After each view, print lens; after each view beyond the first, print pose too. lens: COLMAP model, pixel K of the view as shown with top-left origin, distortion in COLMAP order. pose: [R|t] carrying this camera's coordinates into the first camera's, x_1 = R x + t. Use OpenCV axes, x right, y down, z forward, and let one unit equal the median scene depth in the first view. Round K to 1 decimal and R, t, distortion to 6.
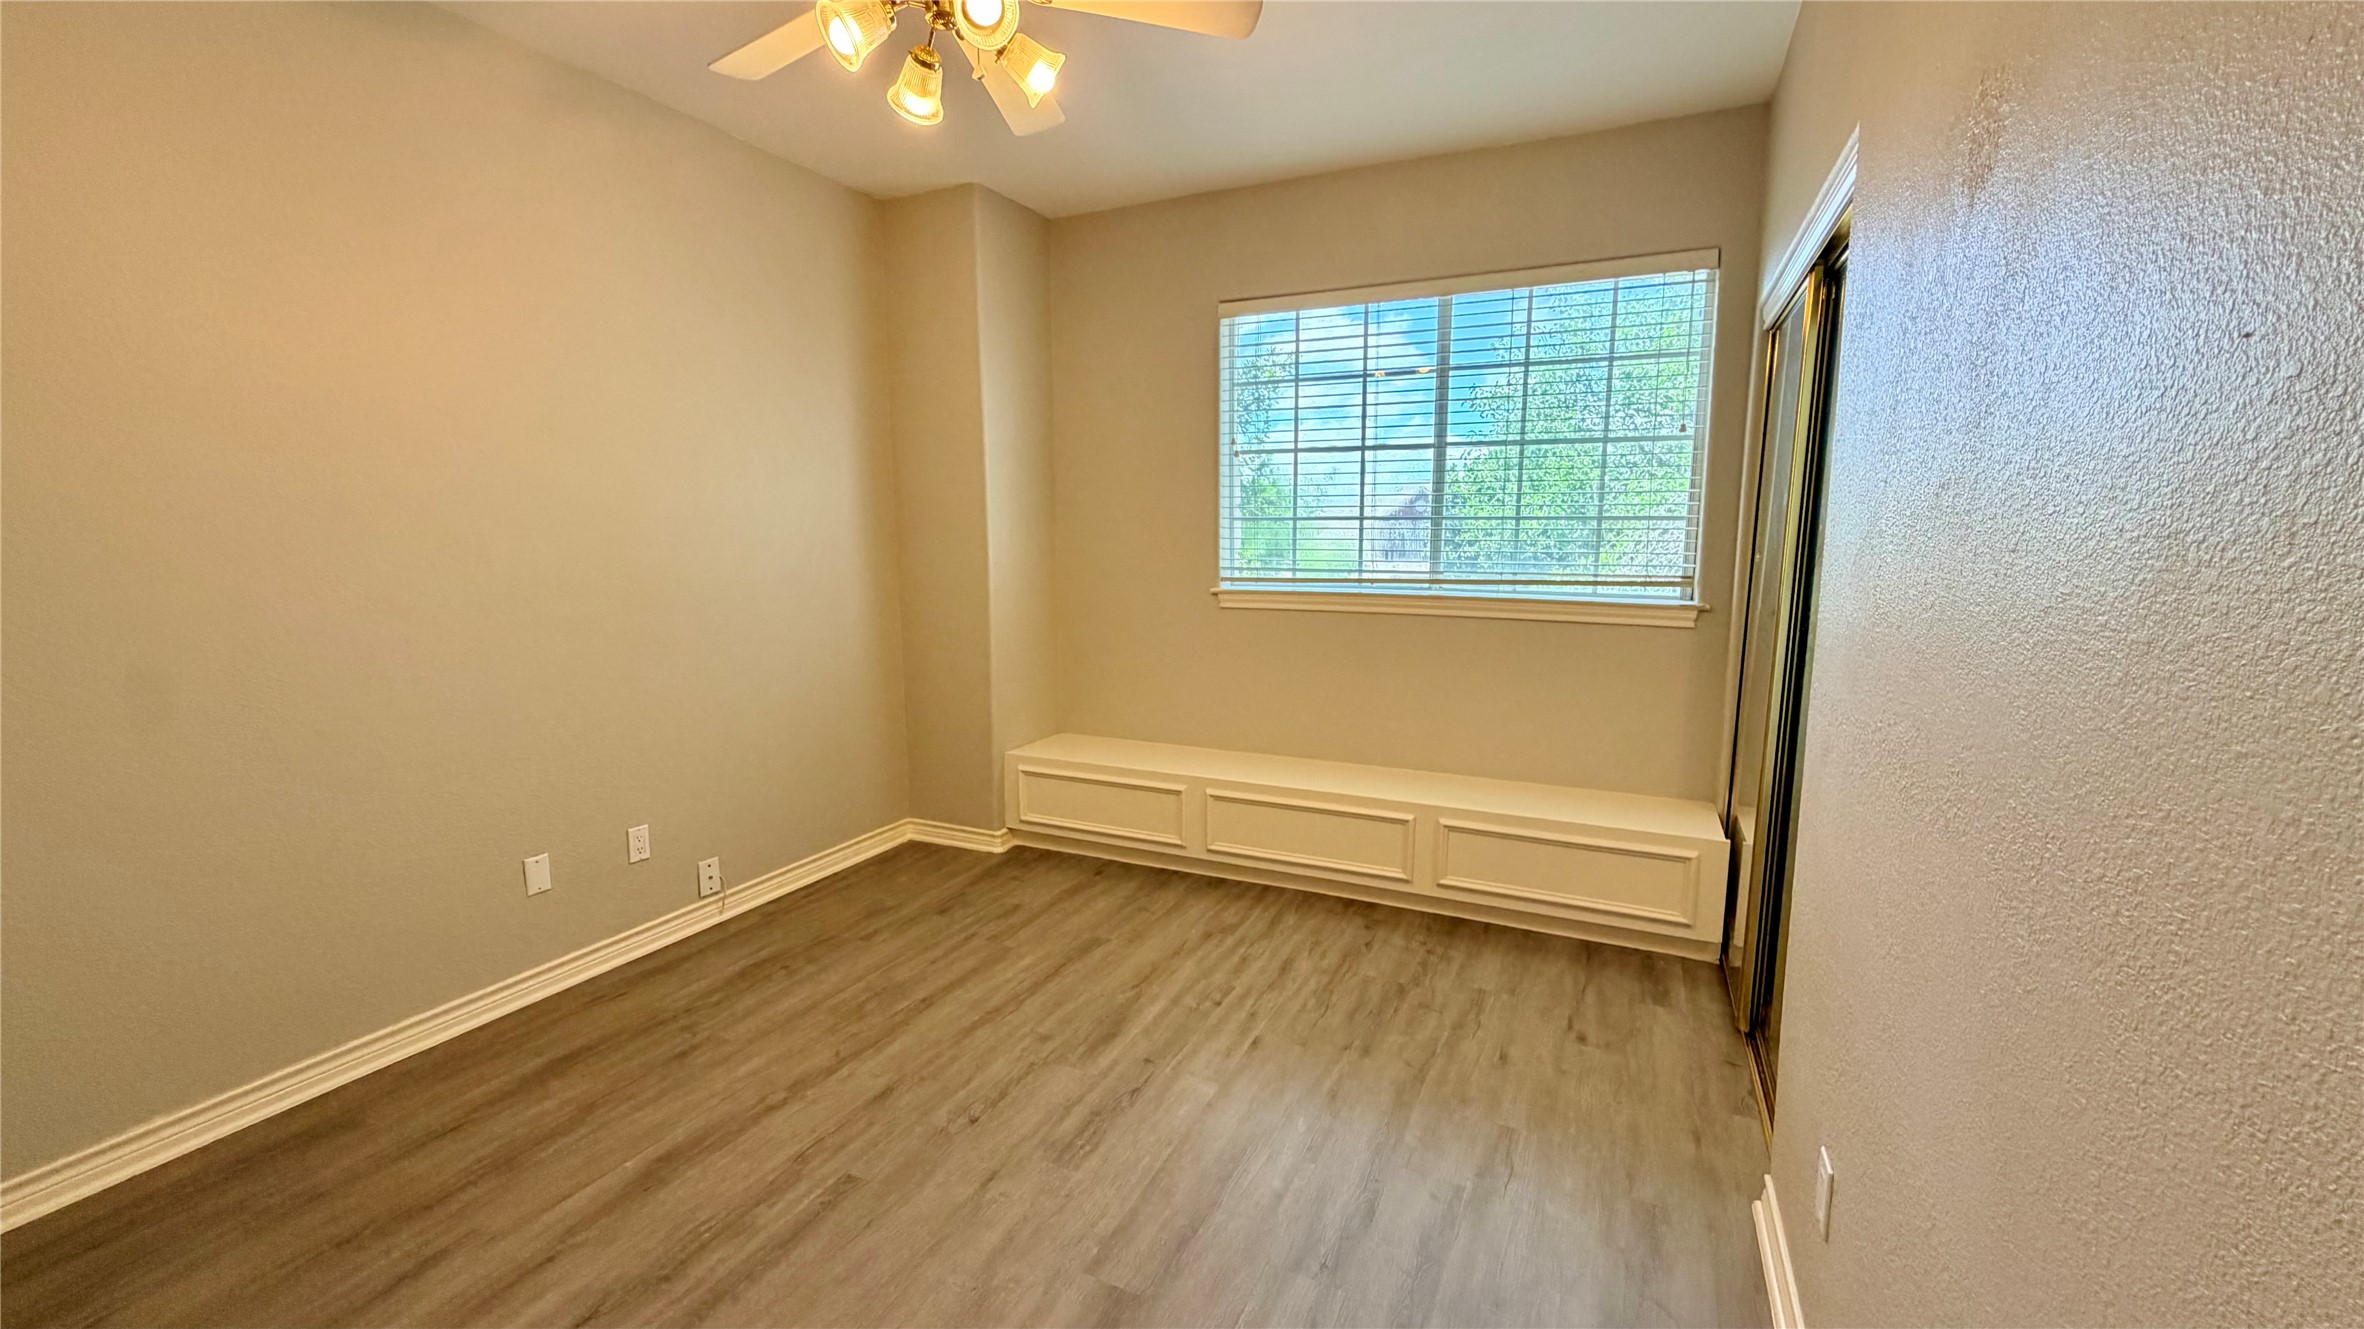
lens RADIAL K [[946.1, 0, 1175.3], [0, 946.1, 664.5], [0, 0, 1]] dist [0.000796, -0.000227]
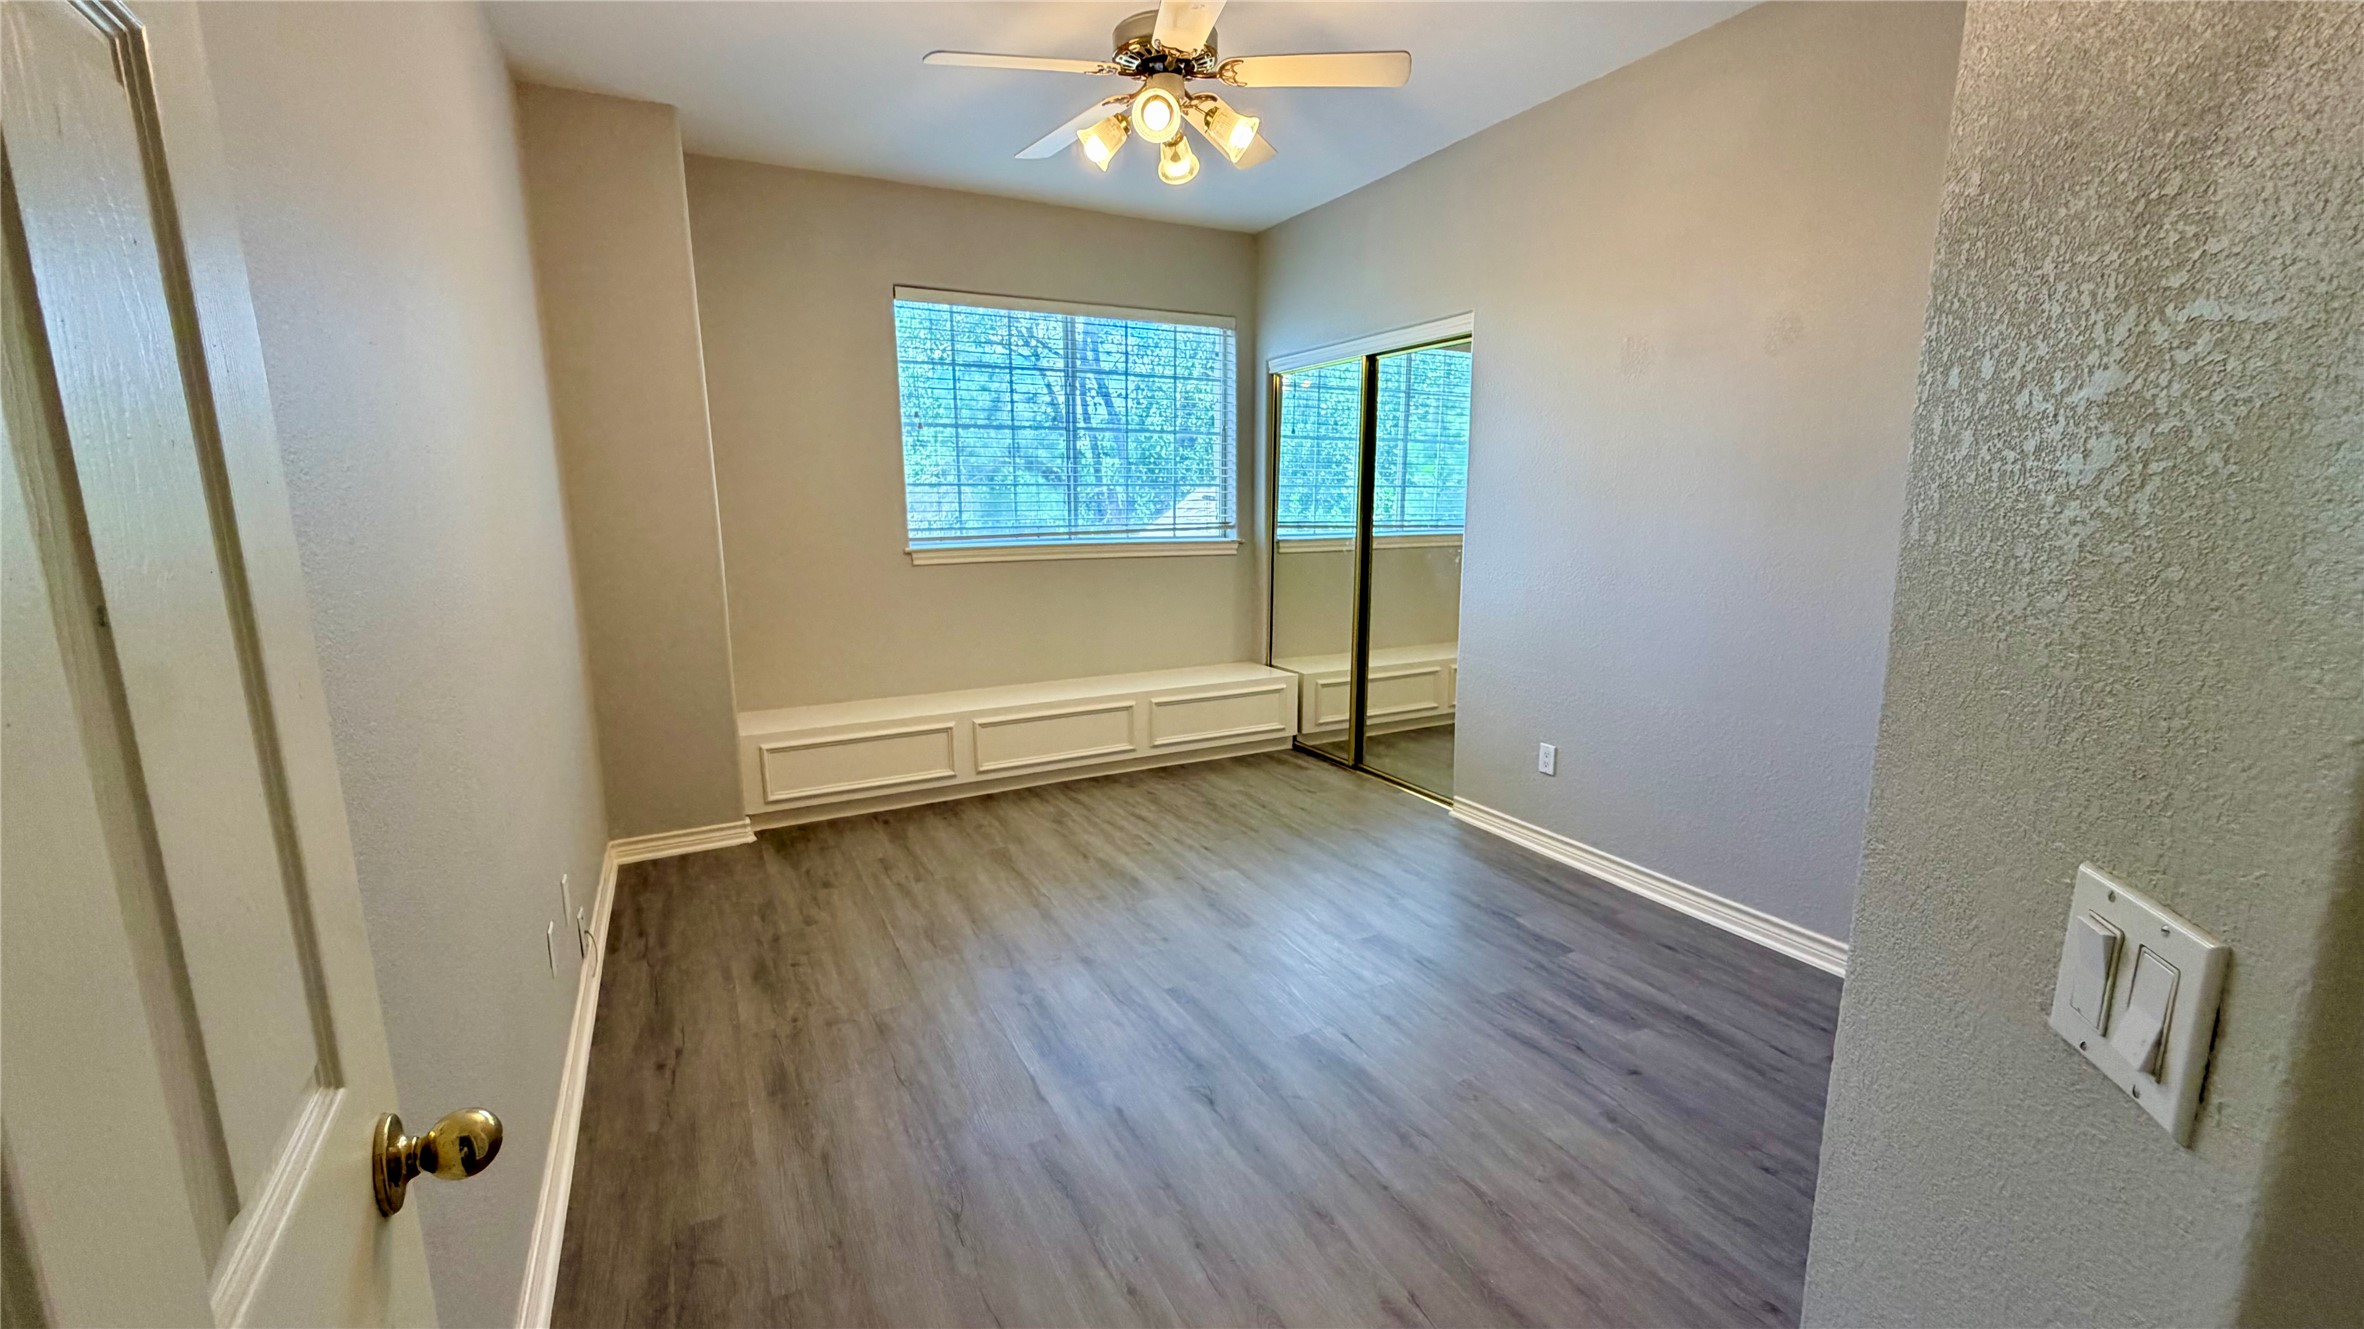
lens RADIAL K [[946.1, 0, 1175.3], [0, 946.1, 664.5], [0, 0, 1]] dist [0.000796, -0.000227]
pose [[0.601684, -0.143928, 0.785660, -0.783401], [0.119488, 0.988782, 0.089630, -0.010069], [-0.789746, 0.039948, 0.612132, 0.107056]]
